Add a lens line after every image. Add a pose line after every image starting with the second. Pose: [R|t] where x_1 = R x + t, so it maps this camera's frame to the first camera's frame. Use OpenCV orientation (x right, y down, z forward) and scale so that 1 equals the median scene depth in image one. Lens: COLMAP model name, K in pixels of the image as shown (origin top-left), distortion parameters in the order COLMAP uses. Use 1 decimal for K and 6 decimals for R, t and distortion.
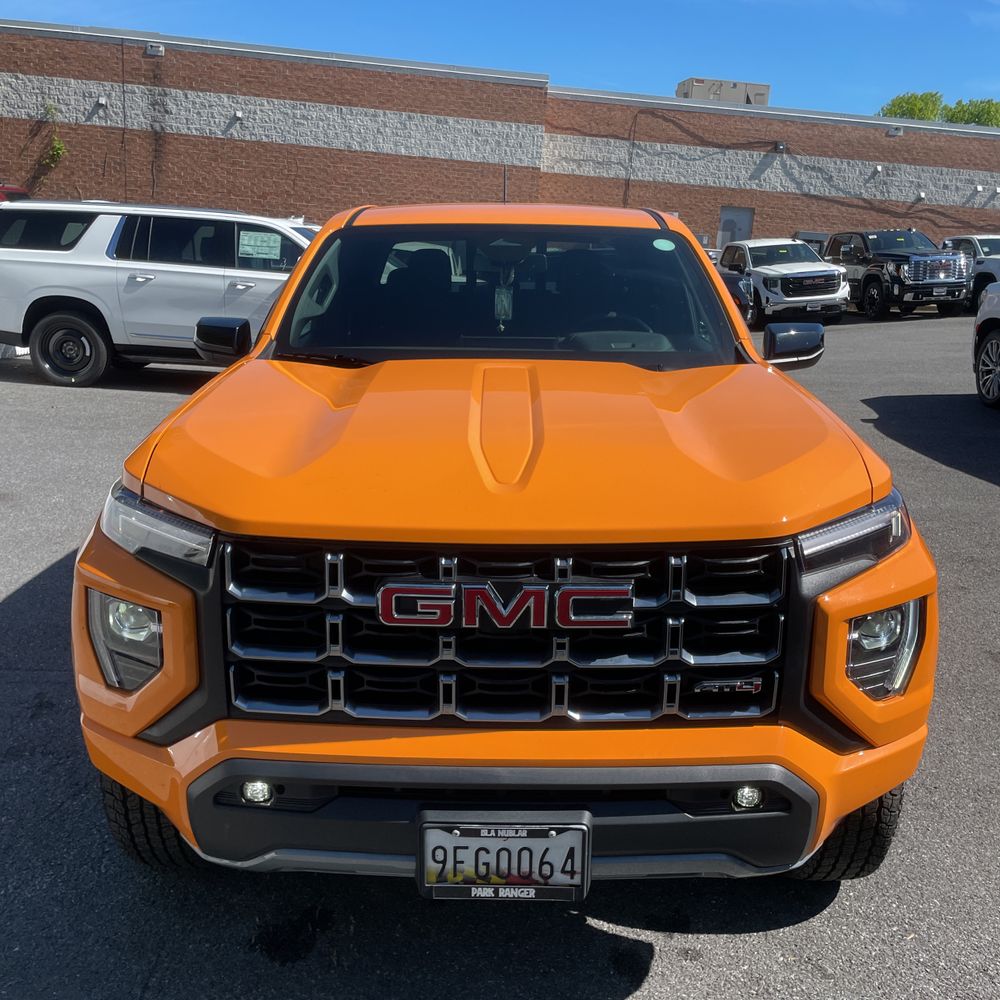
lens RADIAL K [[1026.7, 0, 495.4], [0, 1026.7, 506.4], [0, 0, 1]] dist [0.033812, 0.000000]
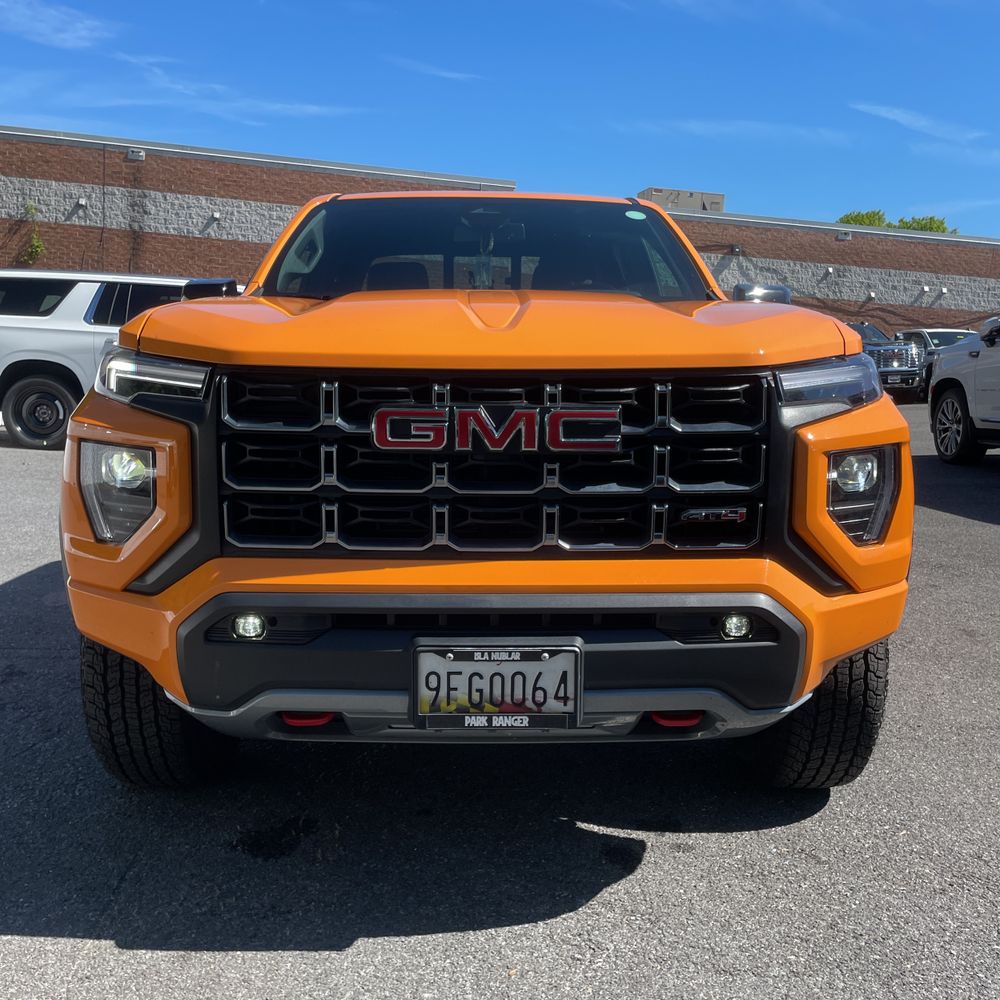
lens RADIAL K [[1026.7, 0, 501.8], [0, 1026.7, 485.4], [0, 0, 1]] dist [0.033812, 0.000000]
pose [[0.999354, -0.005102, 0.035570, -0.019978], [0.009280, 0.992933, -0.118316, 0.244150], [-0.034715, 0.118569, 0.992339, -0.010772]]
